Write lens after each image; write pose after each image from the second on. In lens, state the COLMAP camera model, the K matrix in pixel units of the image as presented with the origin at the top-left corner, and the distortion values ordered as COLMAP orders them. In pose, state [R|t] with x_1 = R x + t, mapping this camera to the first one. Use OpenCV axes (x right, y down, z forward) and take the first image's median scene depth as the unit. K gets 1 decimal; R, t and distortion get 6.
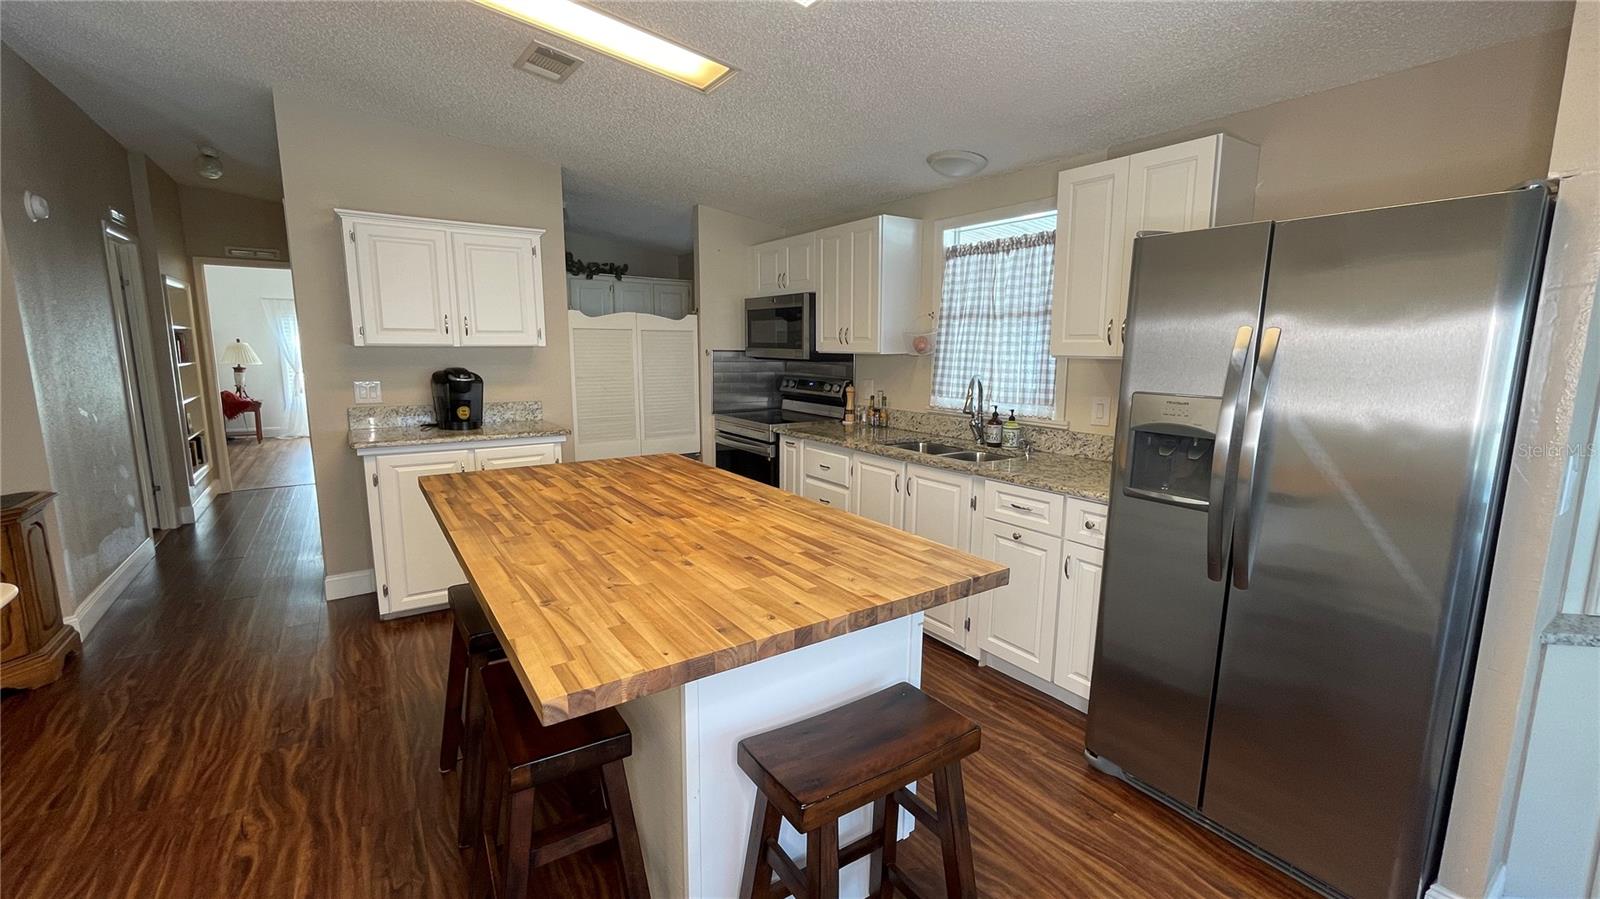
lens RADIAL K [[652.5, 0, 804.0], [0, 652.5, 454.3], [0, 0, 1]] dist [-0.000631, -0.000860]
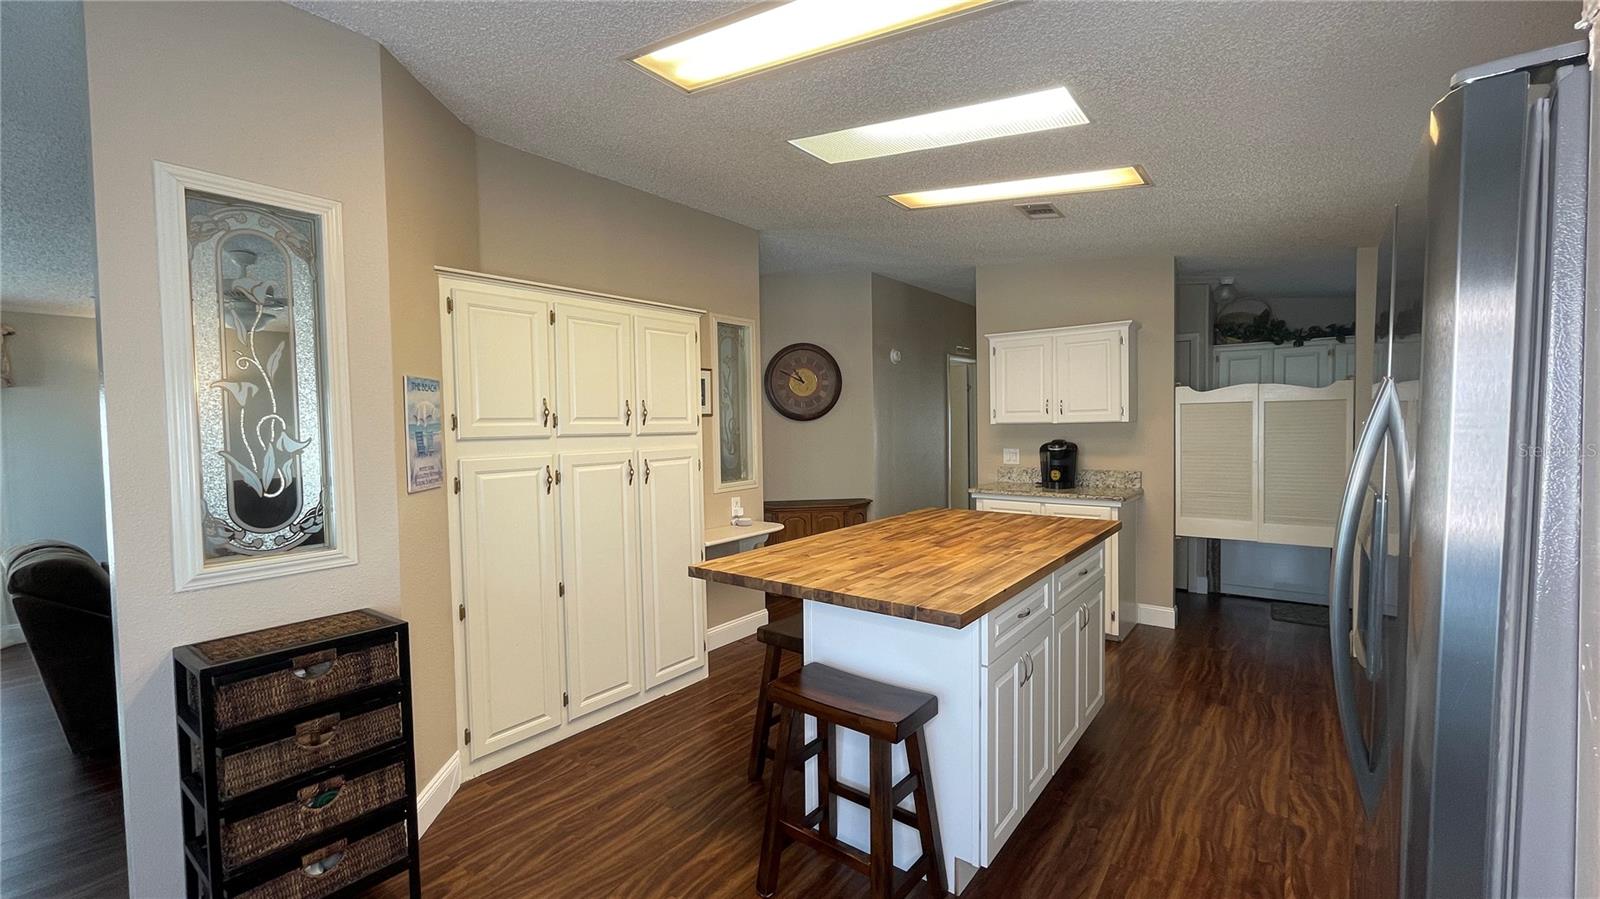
lens RADIAL K [[652.5, 0, 801.7], [0, 652.5, 449.4], [0, 0, 1]] dist [-0.000631, -0.000860]
pose [[0.302984, 0.021757, -0.952747, 0.553800], [-0.138040, 0.990198, -0.021286, -0.019104], [0.942945, 0.137966, 0.303018, 0.153864]]
